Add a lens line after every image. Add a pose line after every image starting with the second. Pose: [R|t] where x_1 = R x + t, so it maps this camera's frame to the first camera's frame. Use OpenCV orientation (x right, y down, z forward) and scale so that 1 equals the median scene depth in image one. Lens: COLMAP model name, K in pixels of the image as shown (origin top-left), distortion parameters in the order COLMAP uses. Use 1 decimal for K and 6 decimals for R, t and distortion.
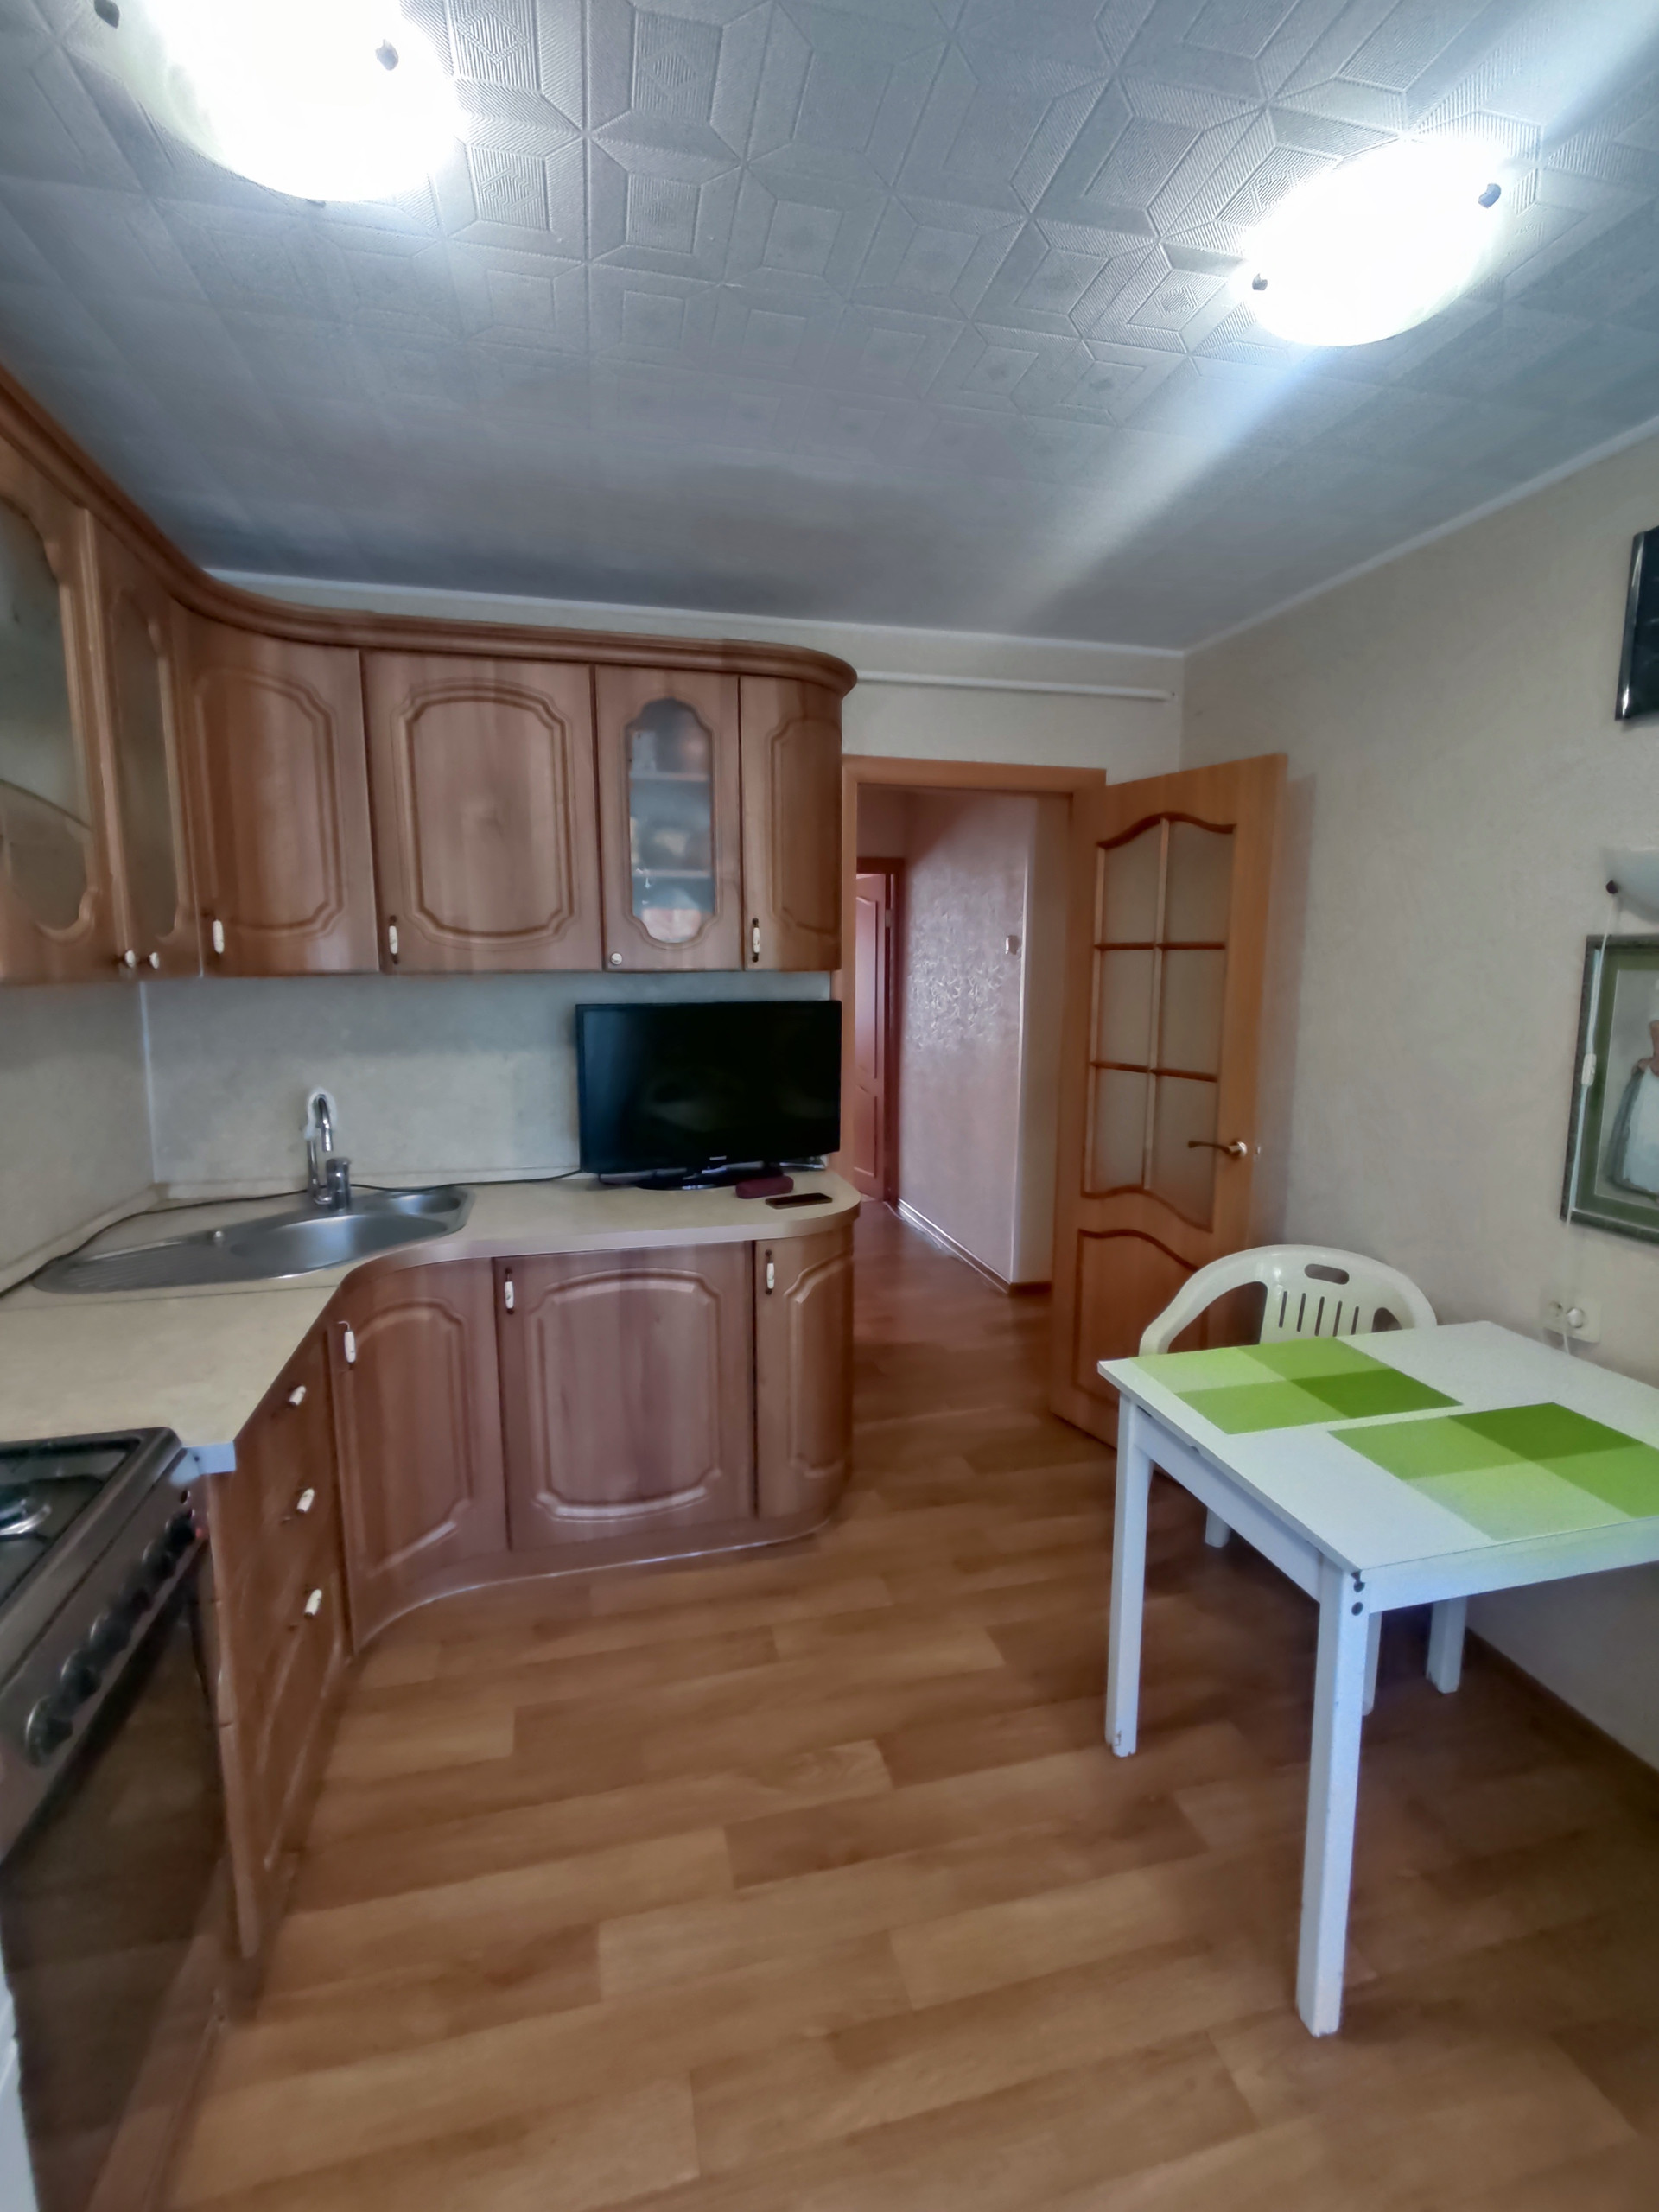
lens RADIAL K [[1010.9, 0, 837.3], [0, 1010.9, 1098.8], [0, 0, 1]] dist [-0.003826, -0.000418]
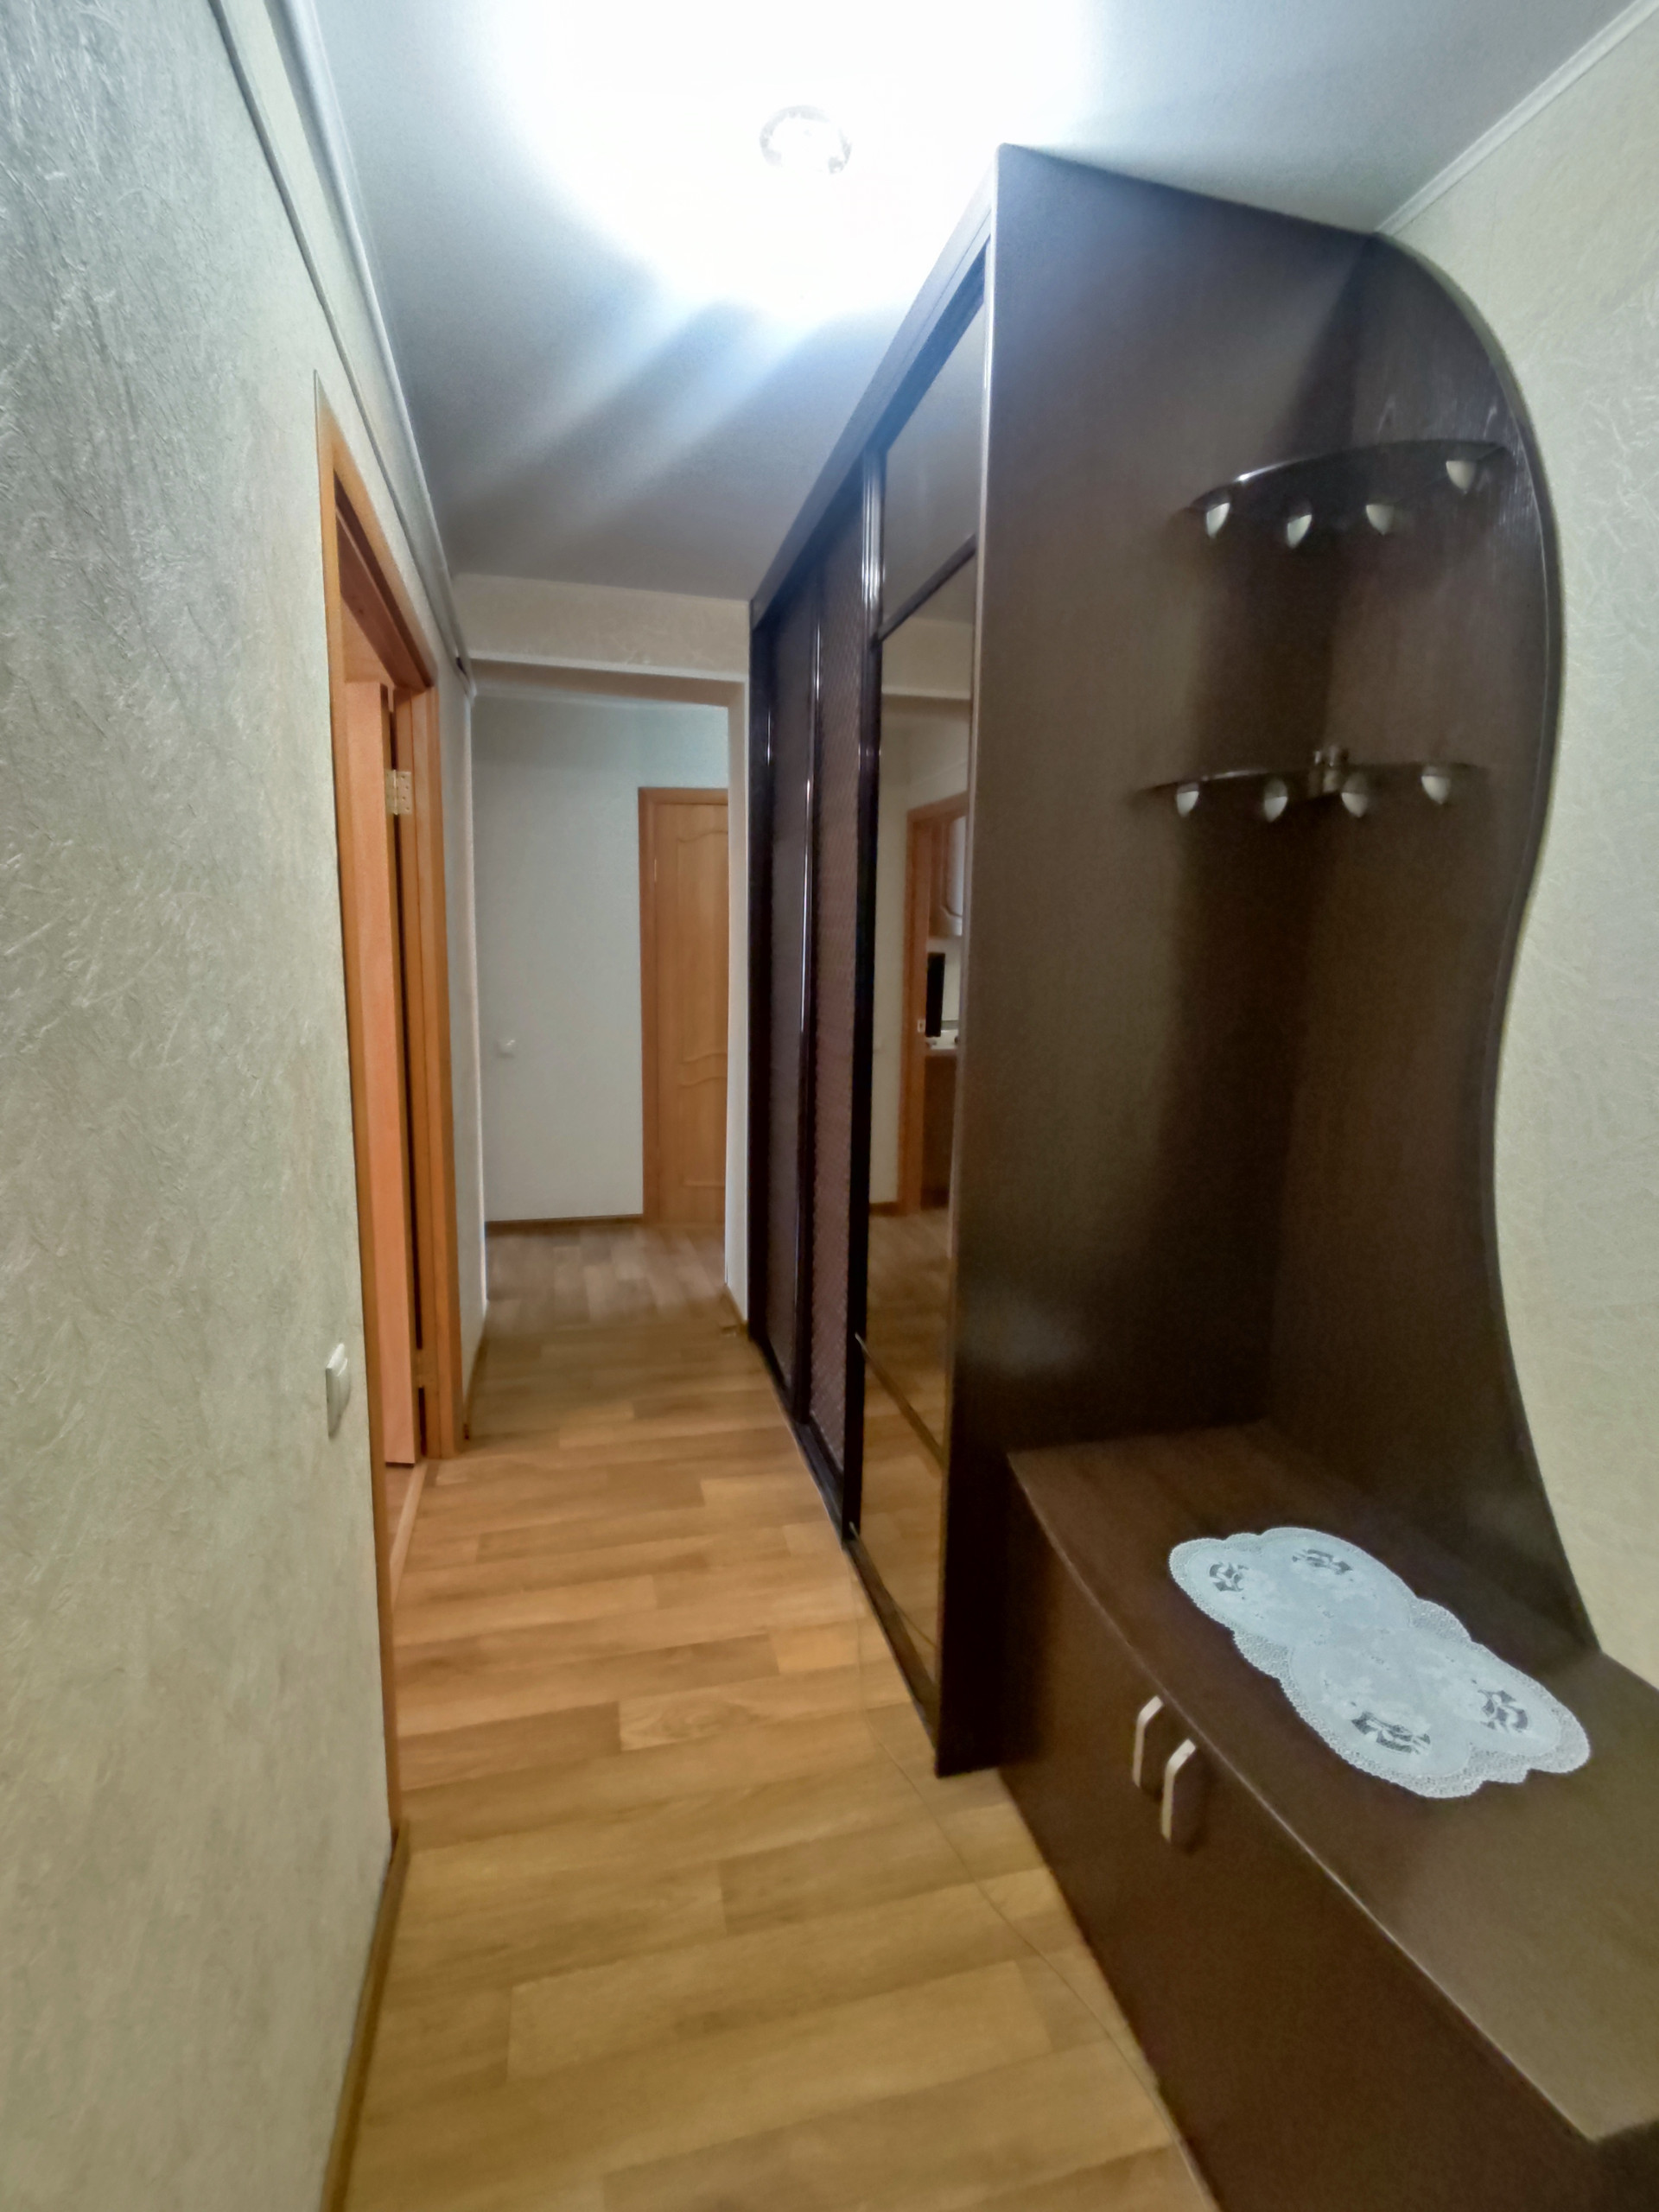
lens RADIAL K [[1010.9, 0, 837.3], [0, 1010.9, 1098.8], [0, 0, 1]] dist [-0.003826, -0.000418]
pose [[-0.999357, -0.033573, -0.012586, -0.110771], [-0.035773, 0.957234, 0.287094, -0.179431], [0.002409, 0.287360, -0.957820, 1.488772]]
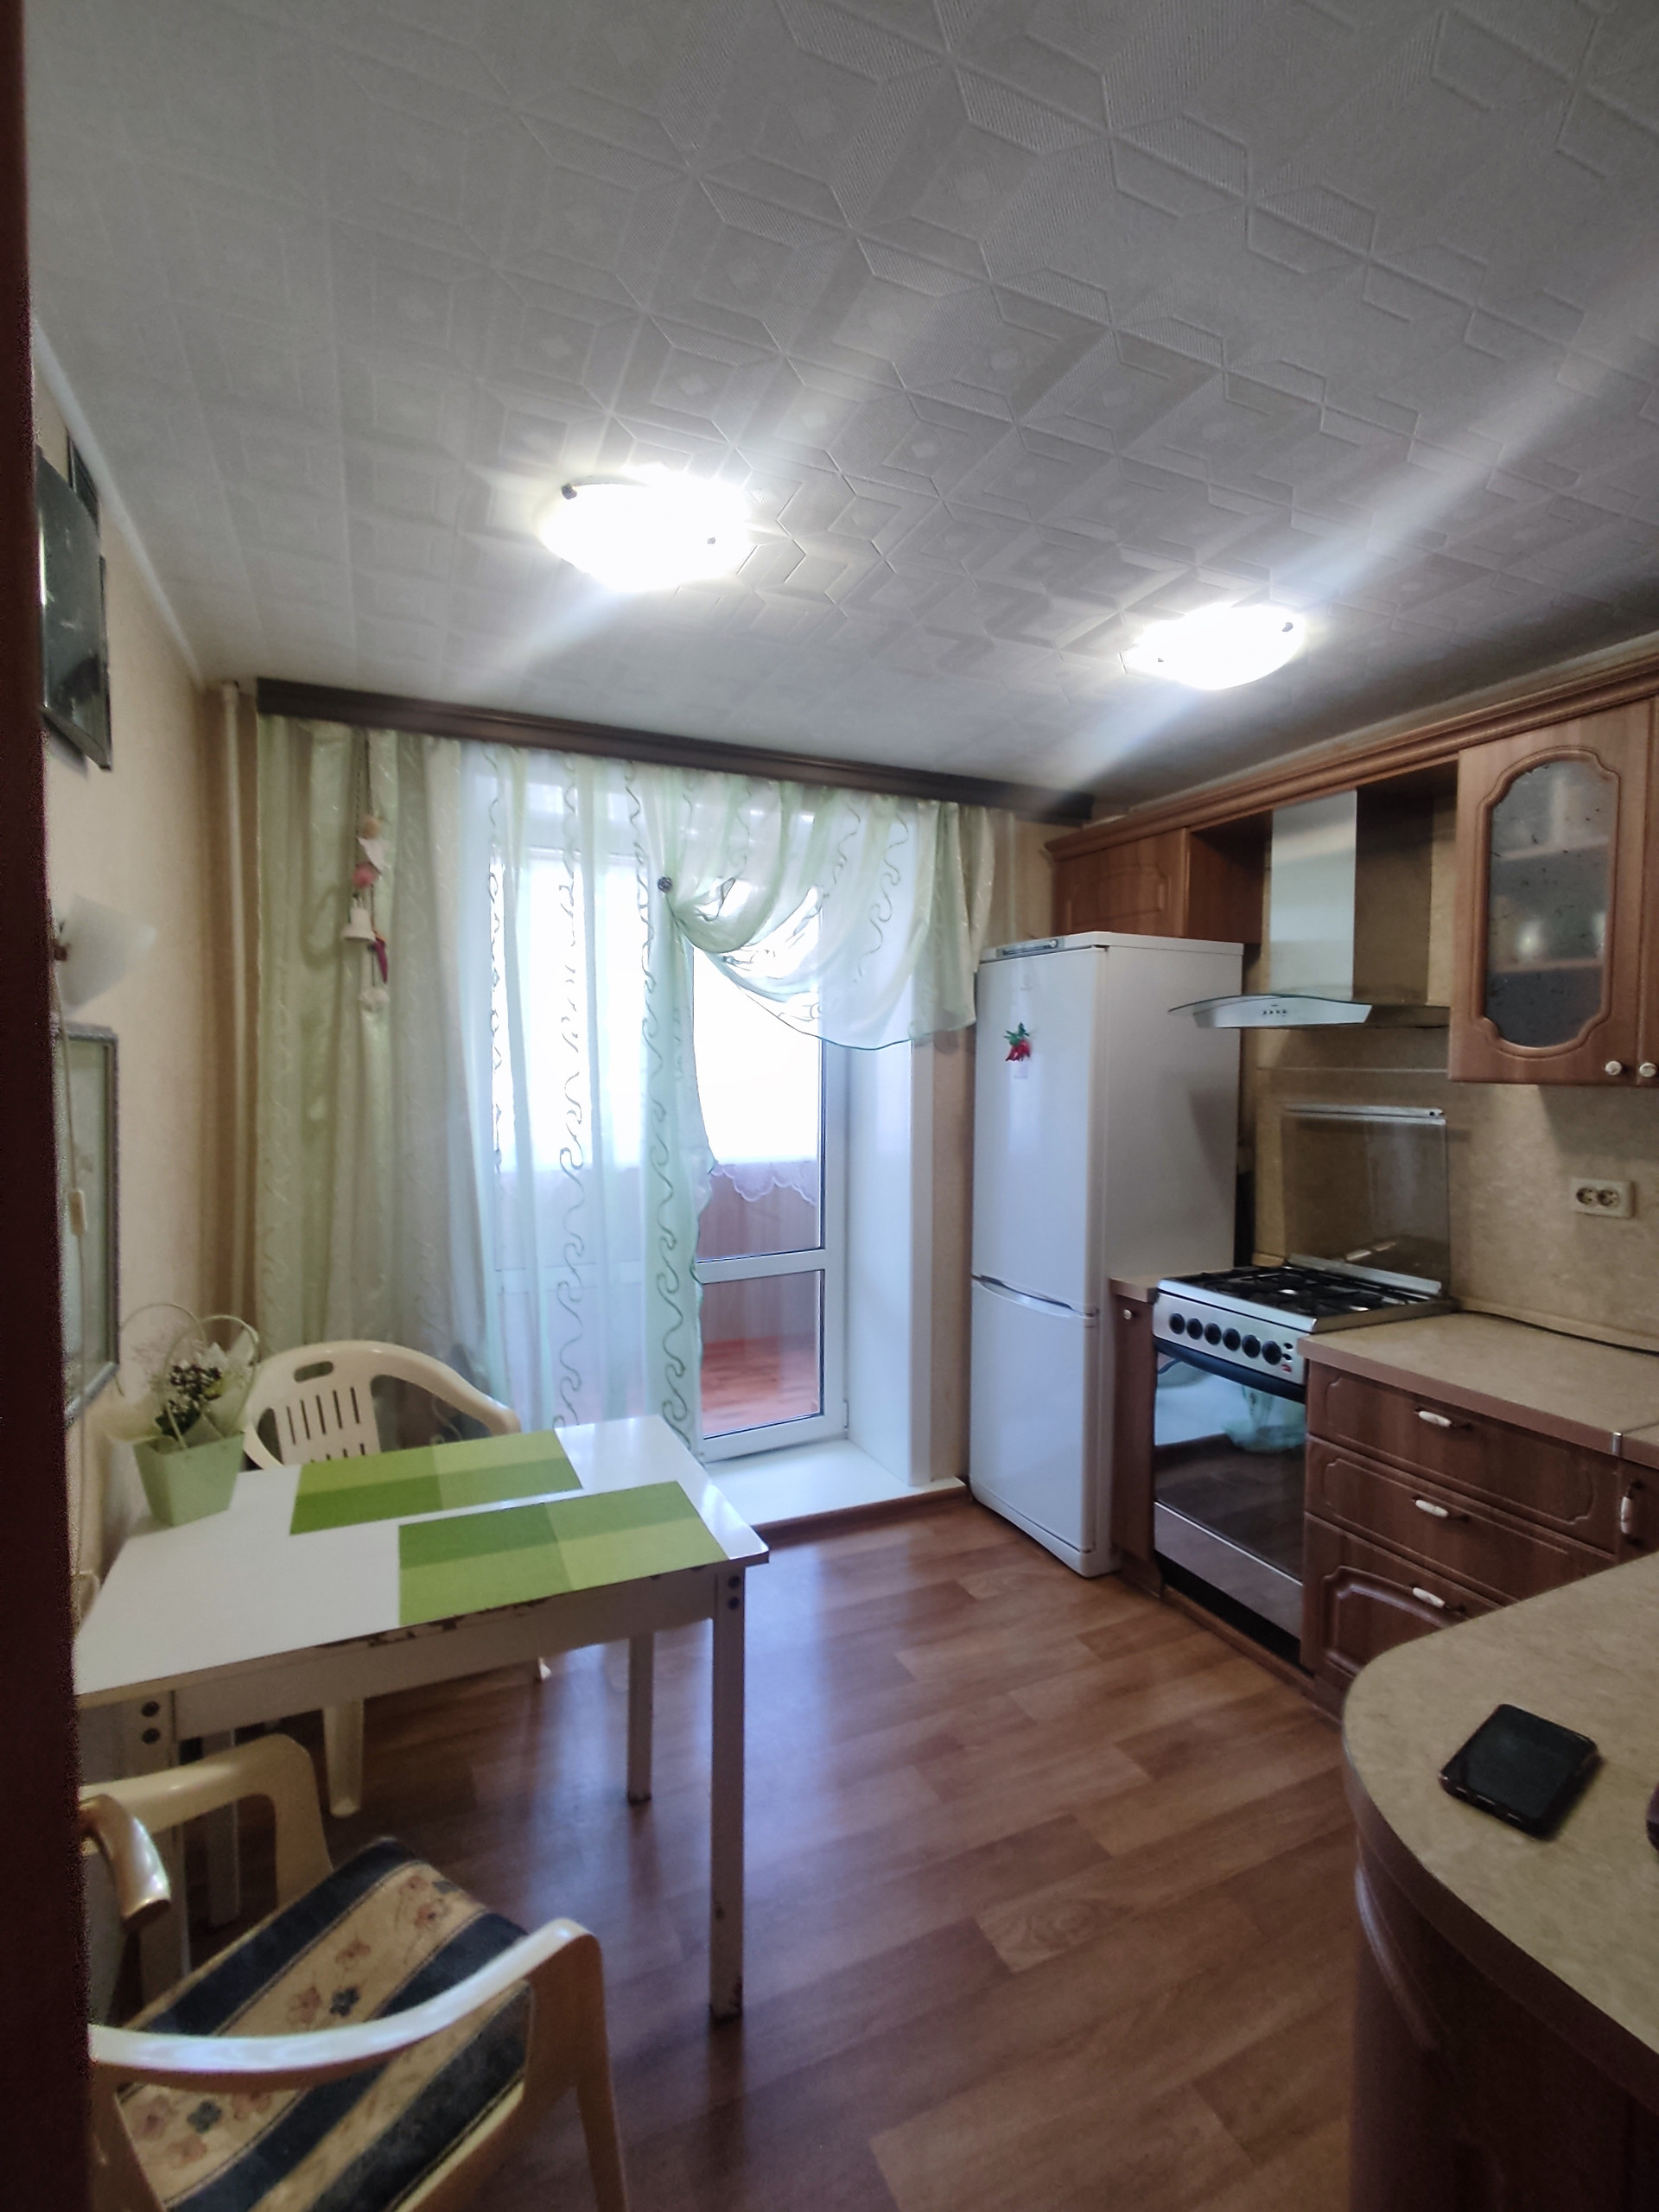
lens RADIAL K [[1010.9, 0, 837.3], [0, 1010.9, 1098.8], [0, 0, 1]] dist [-0.003826, -0.000418]
pose [[-0.984028, -0.002973, -0.177991, 0.291866], [-0.034082, 0.984511, 0.171979, -0.200556], [0.174723, 0.175299, -0.968887, 1.449699]]
